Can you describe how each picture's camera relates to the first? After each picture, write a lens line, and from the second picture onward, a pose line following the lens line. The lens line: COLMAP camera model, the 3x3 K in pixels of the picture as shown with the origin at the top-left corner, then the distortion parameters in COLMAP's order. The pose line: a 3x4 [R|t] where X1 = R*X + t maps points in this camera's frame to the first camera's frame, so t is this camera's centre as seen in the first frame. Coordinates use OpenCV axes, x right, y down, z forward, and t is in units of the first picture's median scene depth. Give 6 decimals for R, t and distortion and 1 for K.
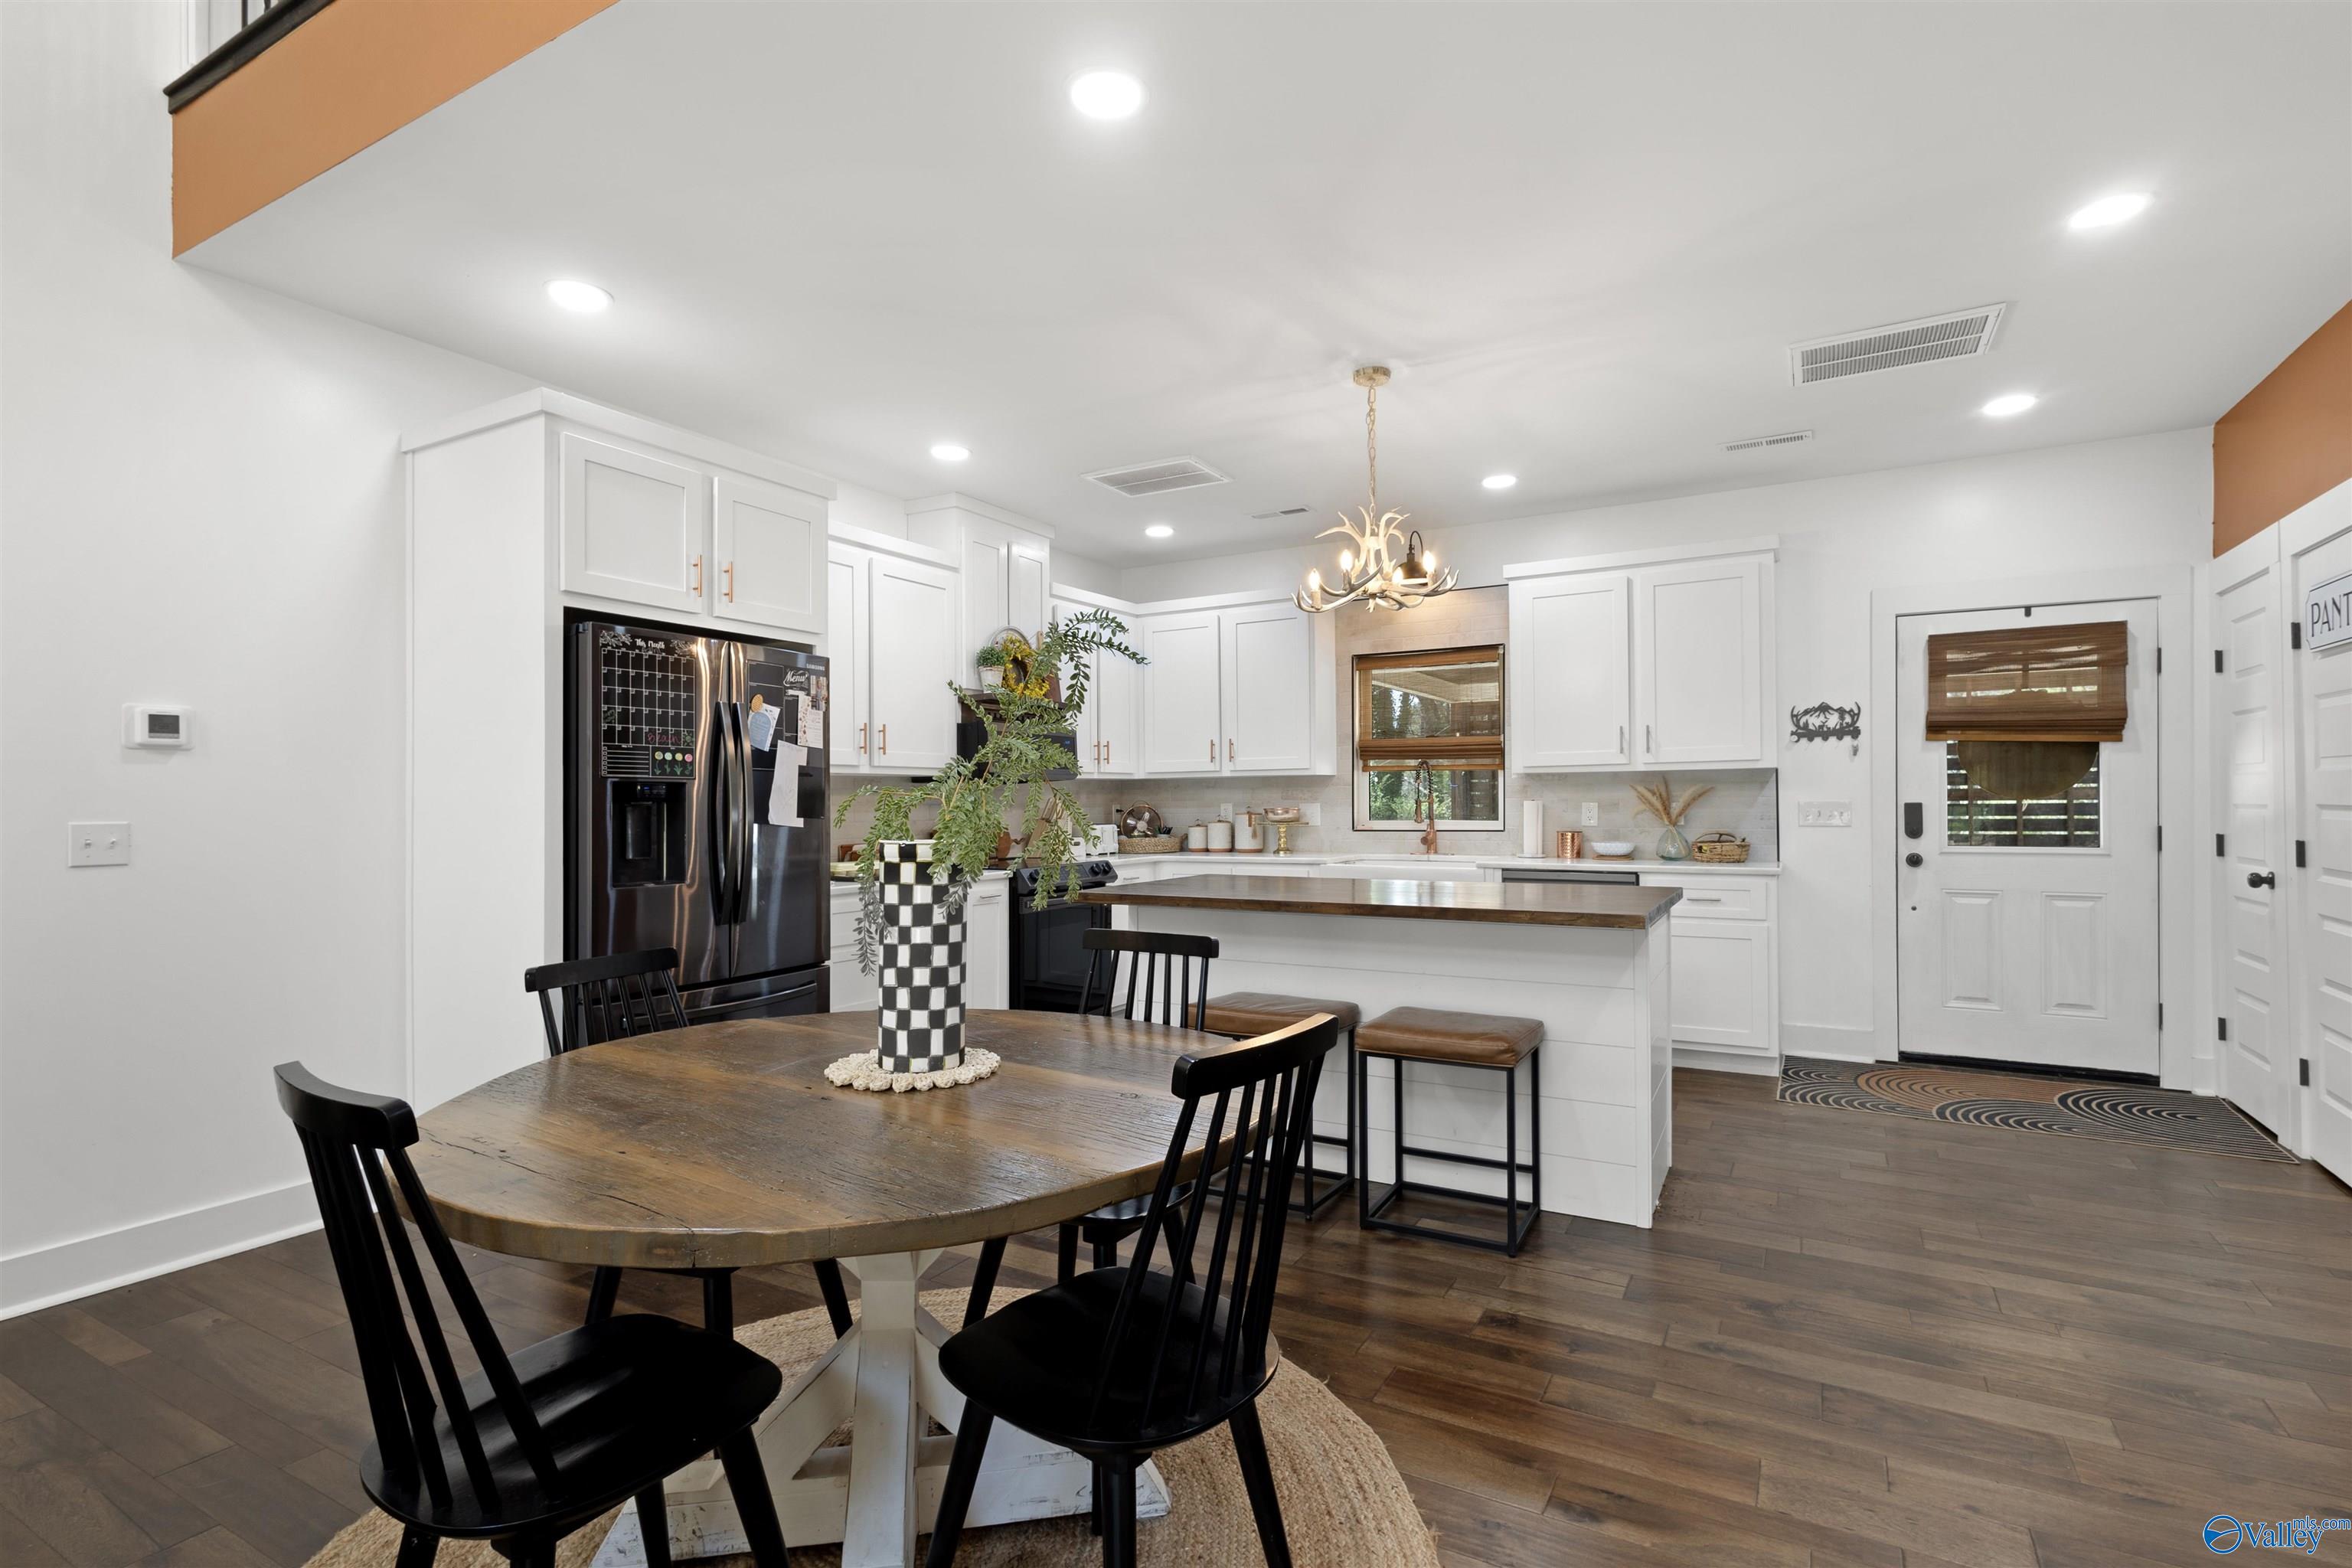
lens RADIAL K [[1104.4, 0, 1182.7], [0, 1104.4, 811.9], [0, 0, 1]] dist [0.002306, 0.000259]
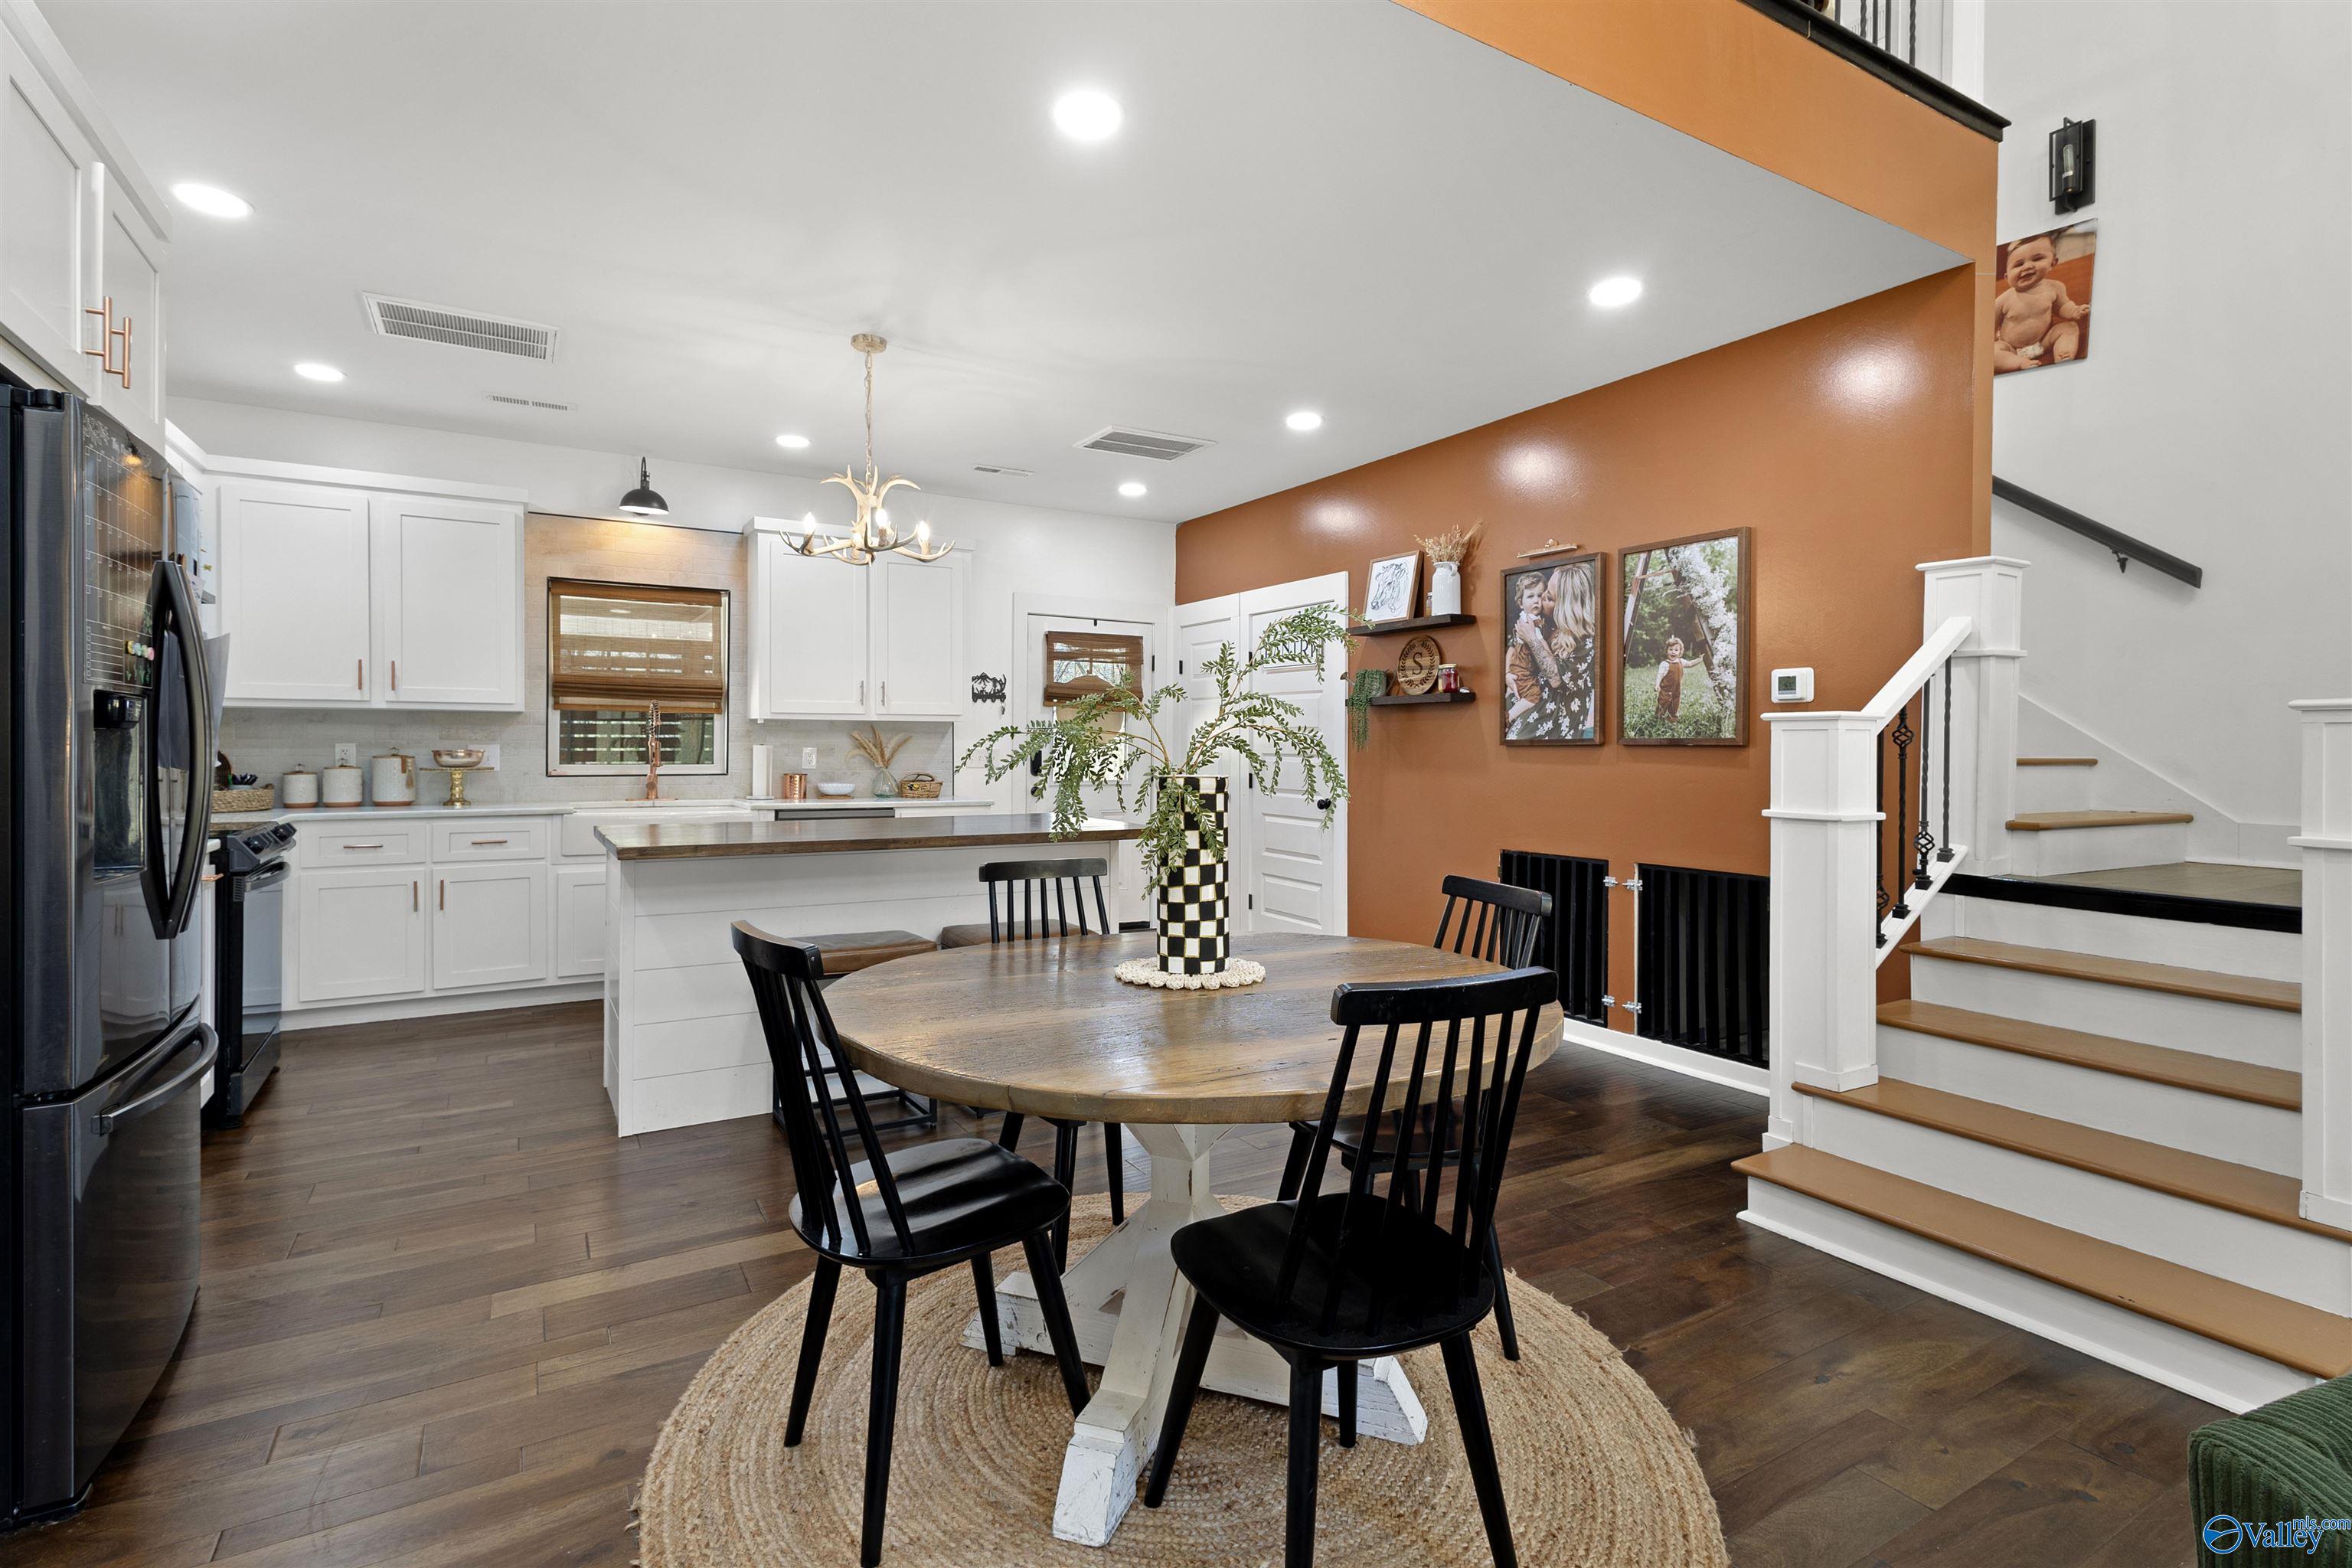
lens RADIAL K [[1112.1, 0, 1158.5], [0, 1112.1, 754.8], [0, 0, 1]] dist [0.001756, 0.000246]
pose [[0.501537, 0.006339, 0.865113, -0.464778], [-0.002510, 0.999980, -0.005872, 0.005129], [-0.865133, 0.000774, 0.501543, 0.169008]]
